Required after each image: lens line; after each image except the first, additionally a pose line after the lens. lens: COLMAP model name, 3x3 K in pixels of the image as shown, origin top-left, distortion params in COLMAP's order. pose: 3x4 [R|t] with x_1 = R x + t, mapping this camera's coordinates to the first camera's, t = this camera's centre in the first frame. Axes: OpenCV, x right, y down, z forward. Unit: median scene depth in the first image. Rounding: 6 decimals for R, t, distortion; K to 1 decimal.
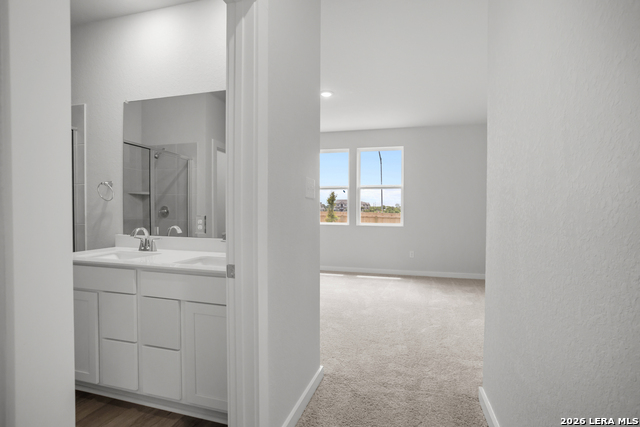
lens RADIAL K [[310.8, 0, 323.2], [0, 310.8, 217.8], [0, 0, 1]] dist [-0.056578, 0.030727]
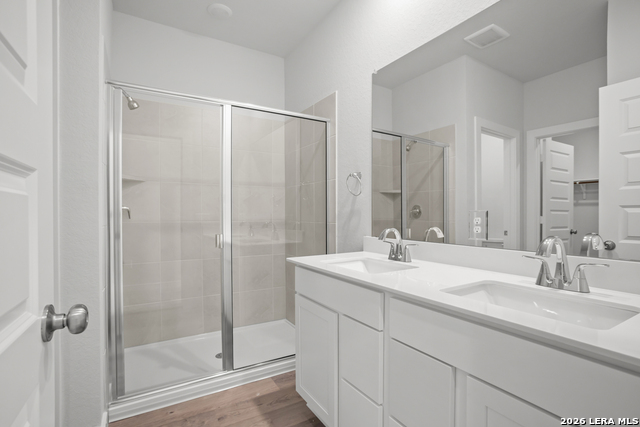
lens RADIAL K [[310.8, 0, 323.2], [0, 310.8, 217.8], [0, 0, 1]] dist [-0.056578, 0.030727]
pose [[0.726968, 0.000391, -0.686671, -0.173469], [-0.010743, 0.999884, -0.010805, 0.014420], [0.686587, 0.015232, 0.726888, 0.294088]]
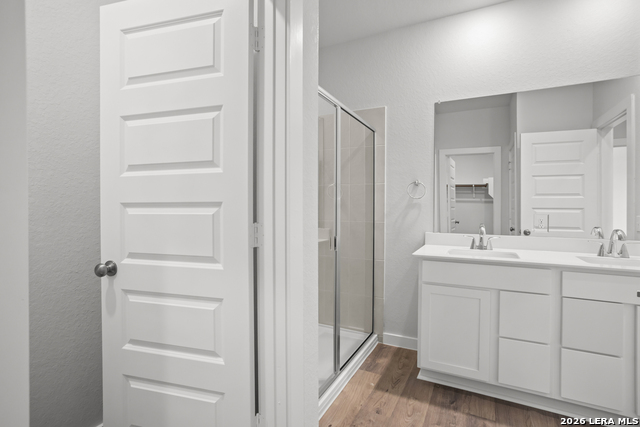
lens RADIAL K [[312.6, 0, 324.2], [0, 312.6, 207.9], [0, 0, 1]] dist [-0.055125, 0.029465]
pose [[0.978772, -0.000115, -0.204954, -0.749523], [-0.003443, 0.999849, -0.017008, -0.007686], [0.204925, 0.017352, 0.978624, -0.080558]]
